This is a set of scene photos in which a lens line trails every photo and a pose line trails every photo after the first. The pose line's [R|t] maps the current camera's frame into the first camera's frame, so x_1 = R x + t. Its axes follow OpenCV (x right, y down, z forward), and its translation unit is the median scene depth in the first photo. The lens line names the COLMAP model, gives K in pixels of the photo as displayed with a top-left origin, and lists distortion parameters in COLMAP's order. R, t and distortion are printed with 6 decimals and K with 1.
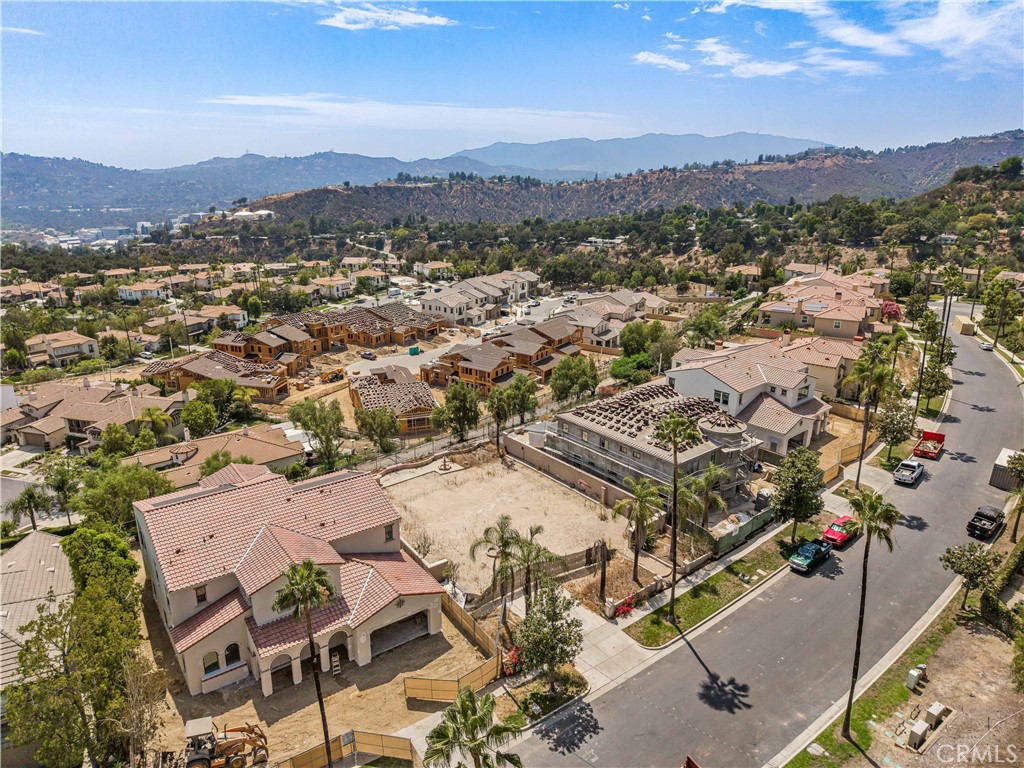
lens RADIAL K [[683.9, 0, 510.0], [0, 683.9, 395.0], [0, 0, 1]] dist [0.023936, -0.022150]
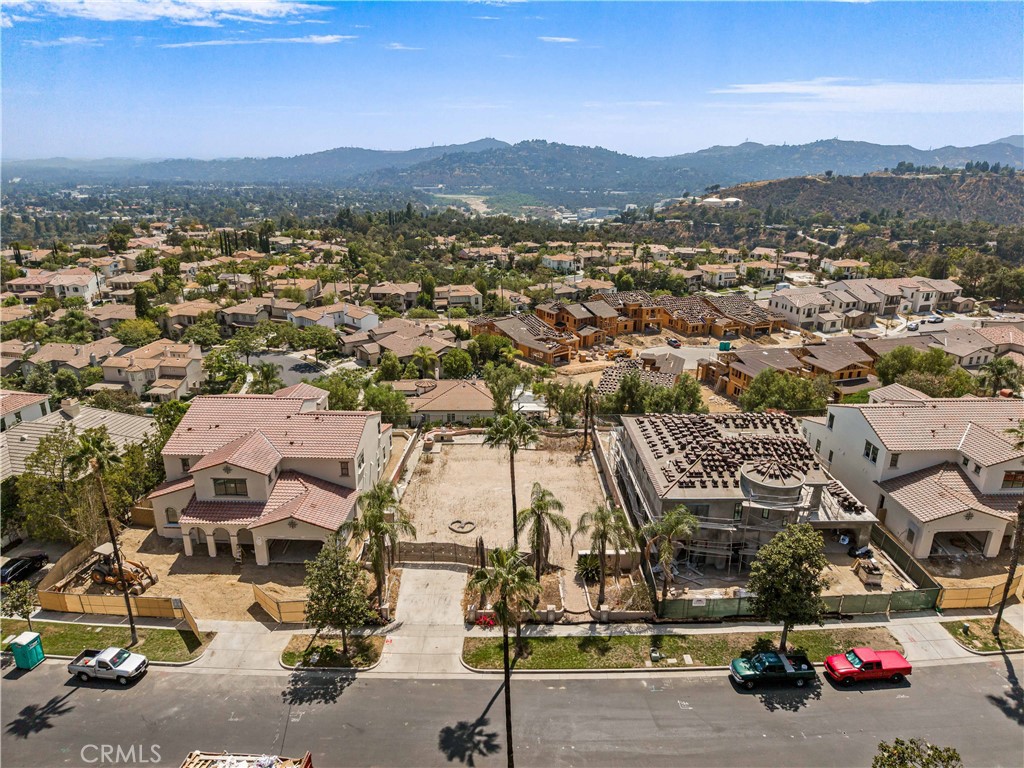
lens RADIAL K [[683.9, 0, 508.5], [0, 683.9, 381.7], [0, 0, 1]] dist [0.023936, -0.022150]
pose [[0.784223, 0.200132, -0.587317, 0.116168], [-0.201758, 0.977365, 0.063643, -0.010670], [0.586760, 0.068586, 0.806851, 0.045989]]
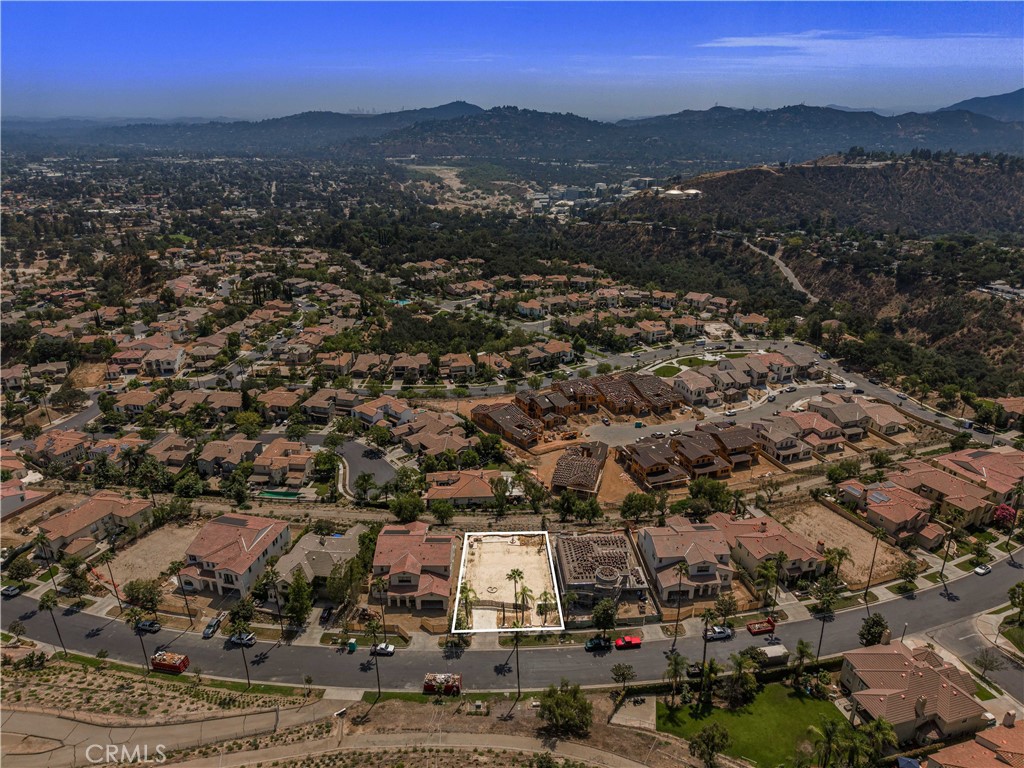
lens RADIAL K [[683.9, 0, 509.9], [0, 683.9, 384.7], [0, 0, 1]] dist [0.023936, -0.022150]
pose [[0.809482, 0.225182, -0.542247, 0.246182], [-0.192753, 0.974266, 0.116841, -0.161792], [0.554603, 0.009939, 0.832056, -0.210845]]
